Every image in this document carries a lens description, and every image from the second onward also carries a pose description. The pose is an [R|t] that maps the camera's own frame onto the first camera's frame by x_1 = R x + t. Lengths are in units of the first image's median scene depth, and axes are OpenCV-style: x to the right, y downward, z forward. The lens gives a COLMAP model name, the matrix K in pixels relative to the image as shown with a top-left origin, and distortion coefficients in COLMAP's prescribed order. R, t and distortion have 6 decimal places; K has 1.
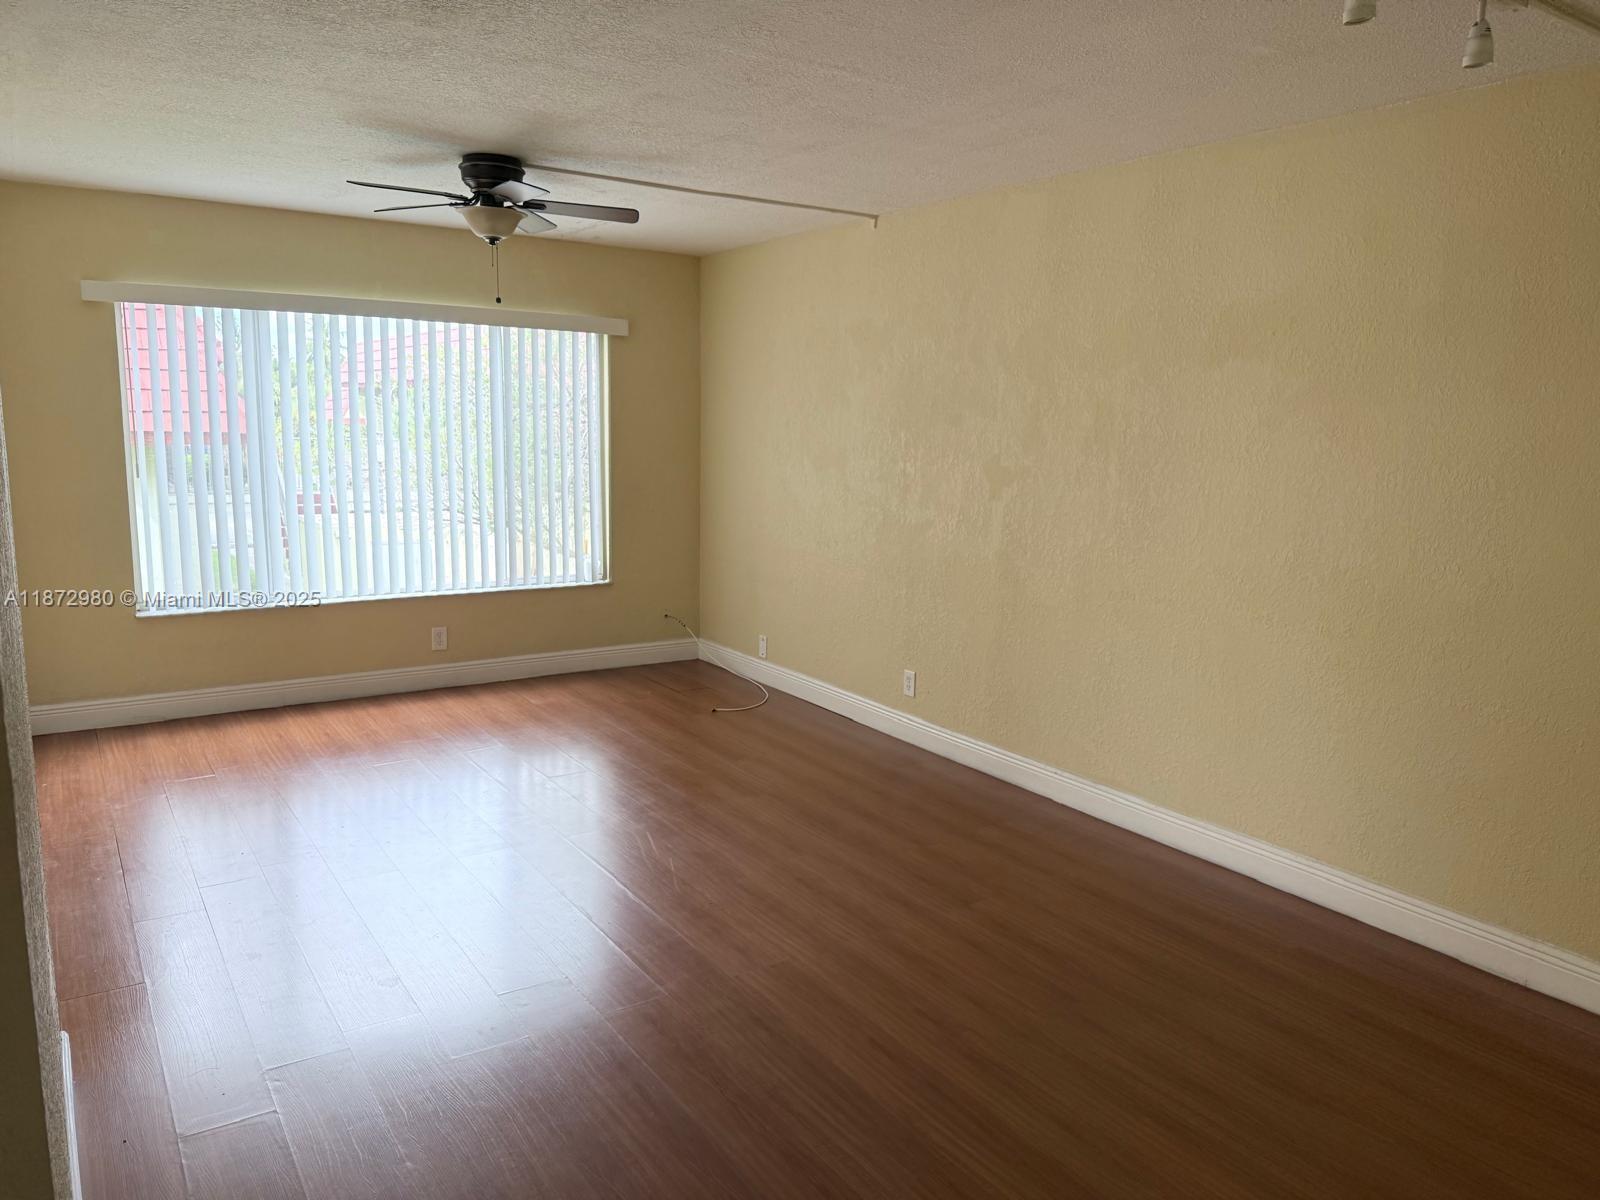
lens RADIAL K [[1124.5, 0, 796.9], [0, 1124.5, 610.5], [0, 0, 1]] dist [-0.000160, -0.026570]
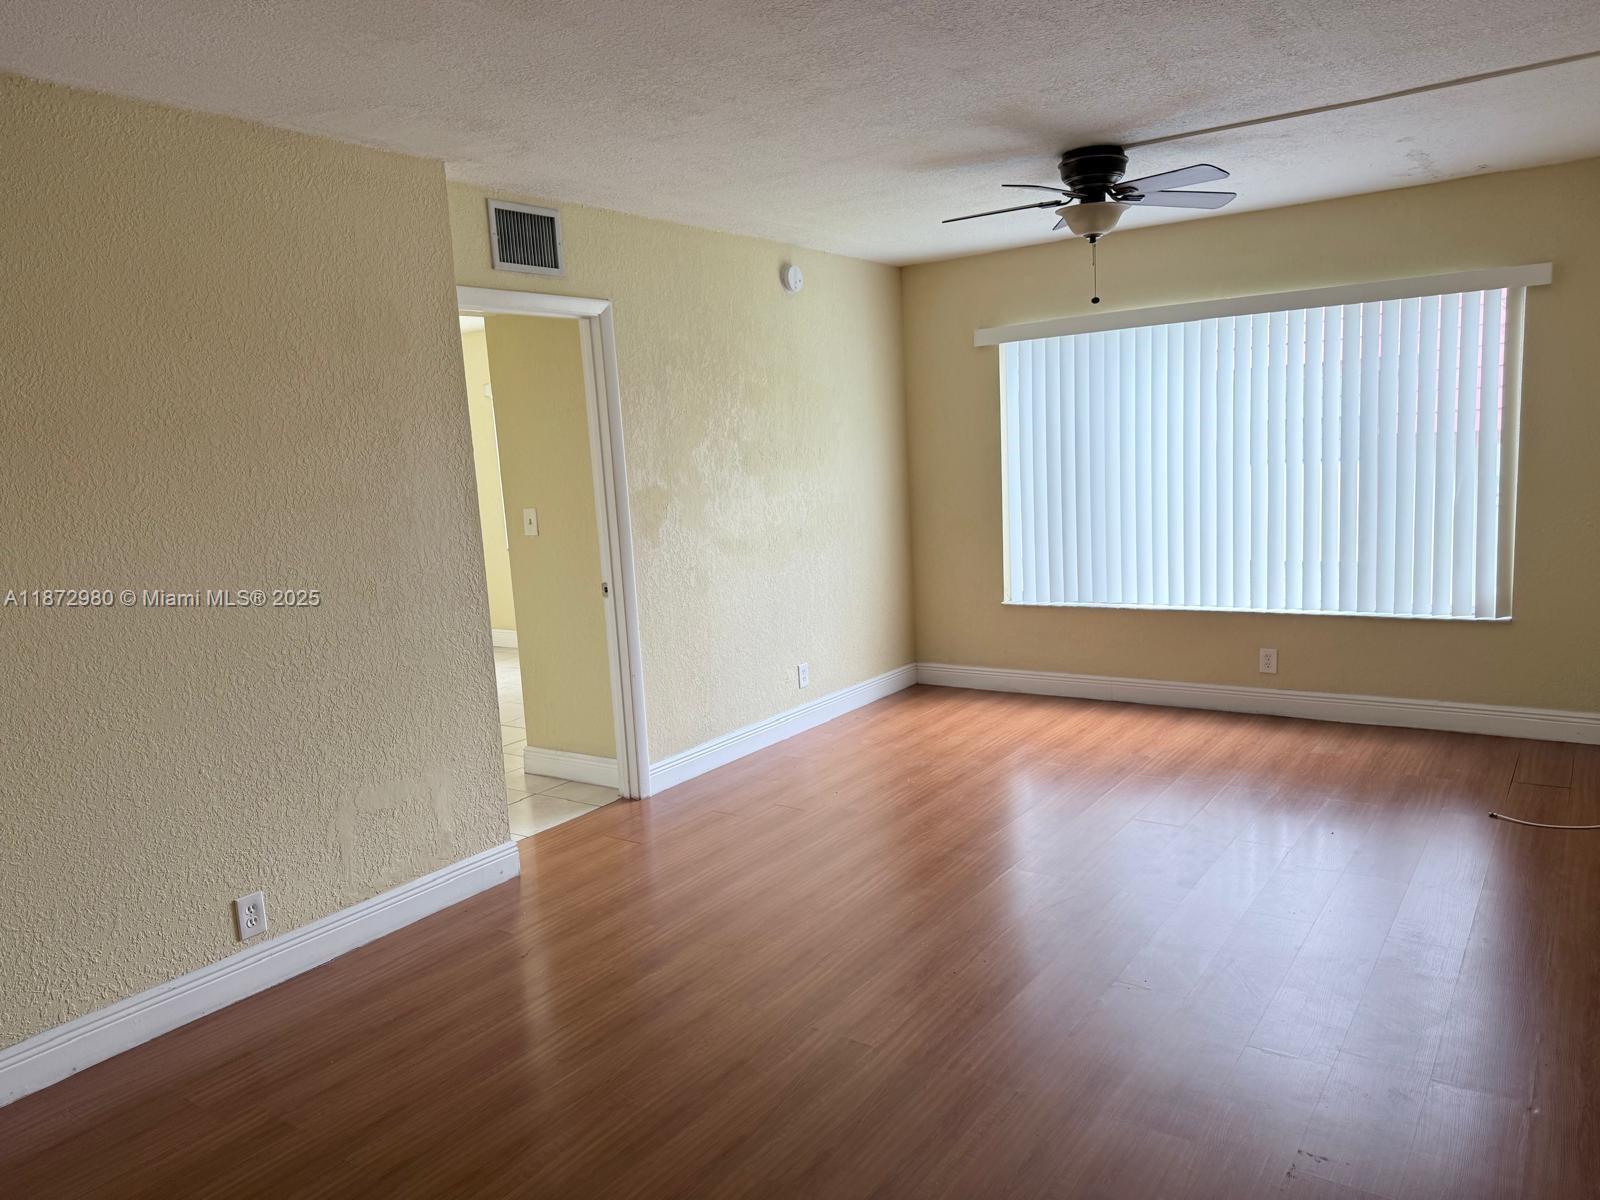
lens RADIAL K [[1124.5, 0, 796.9], [0, 1124.5, 610.5], [0, 0, 1]] dist [-0.000160, -0.026570]
pose [[0.308211, 0.099179, -0.946134, 0.470939], [-0.089909, 0.993136, 0.074818, -0.054969], [0.947060, 0.062006, 0.315013, 0.391350]]
